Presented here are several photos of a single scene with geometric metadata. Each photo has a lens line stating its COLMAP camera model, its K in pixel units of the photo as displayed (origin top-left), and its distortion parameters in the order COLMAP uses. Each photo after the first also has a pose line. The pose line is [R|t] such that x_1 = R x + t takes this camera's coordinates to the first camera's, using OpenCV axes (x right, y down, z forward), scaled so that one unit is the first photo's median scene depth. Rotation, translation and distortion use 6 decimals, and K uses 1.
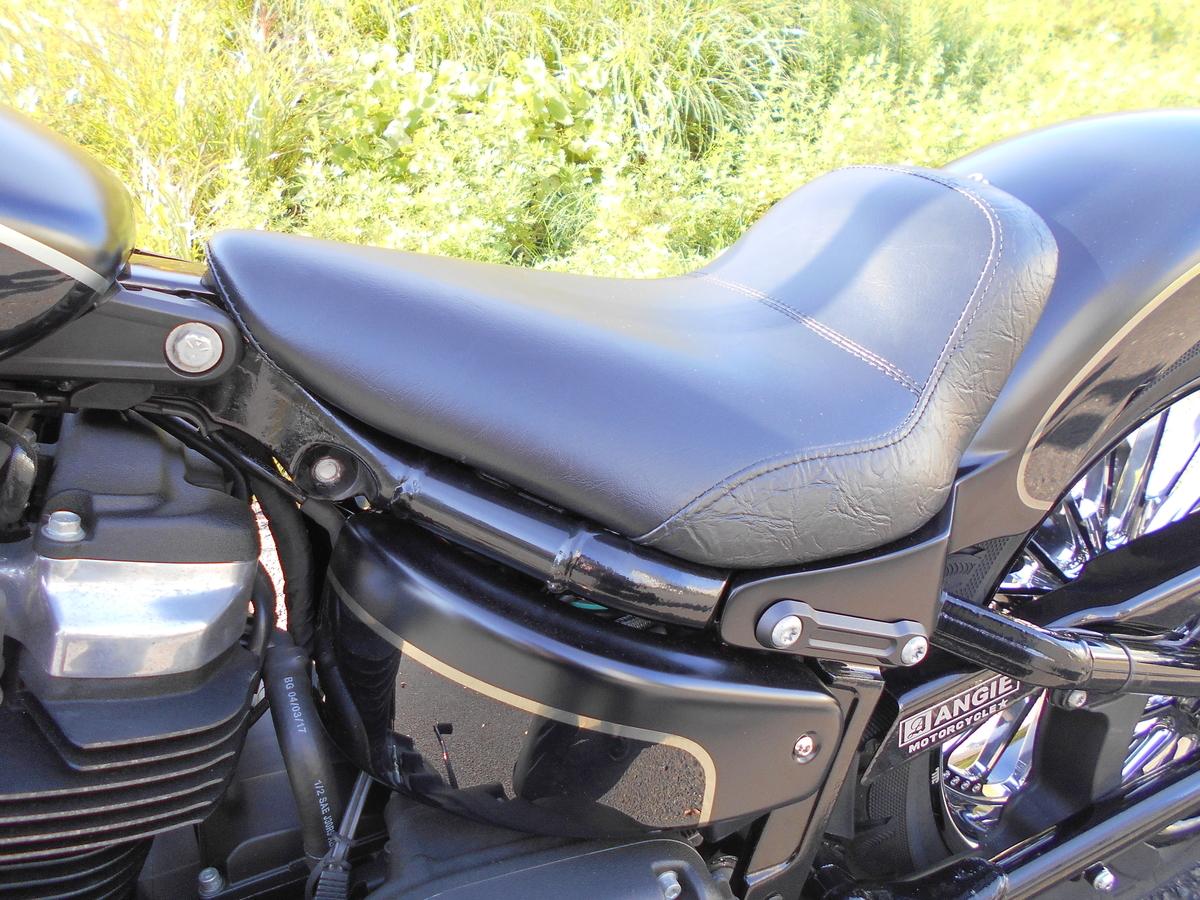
lens RADIAL K [[941.2, 0, 594.2], [0, 941.2, 453.4], [0, 0, 1]] dist [-0.002470, 0.007863]
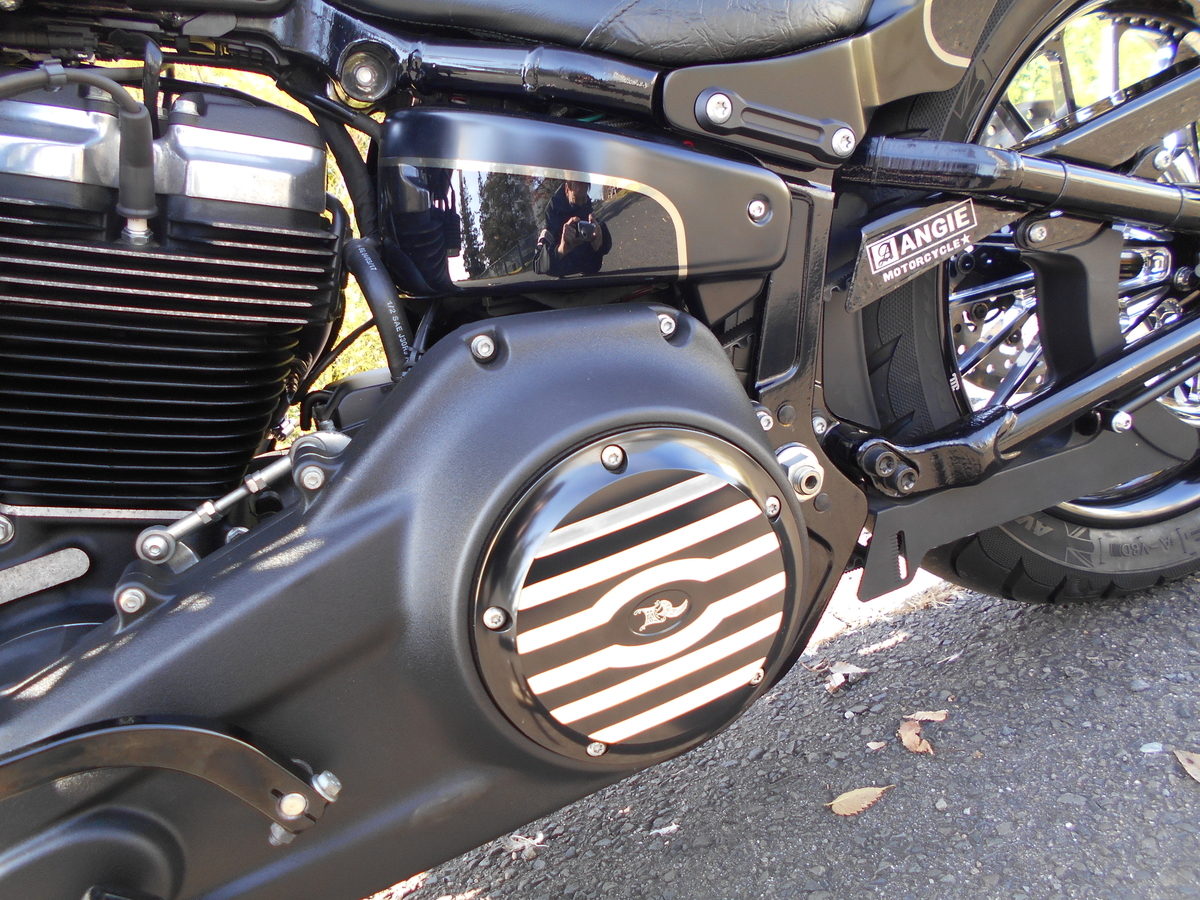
lens RADIAL K [[941.2, 0, 594.2], [0, 941.2, 453.4], [0, 0, 1]] dist [-0.002470, 0.007863]
pose [[0.974010, -0.182904, -0.133607, 0.099419], [0.169003, 0.979574, -0.108960, 0.595494], [0.150808, 0.083548, 0.985026, -0.194252]]
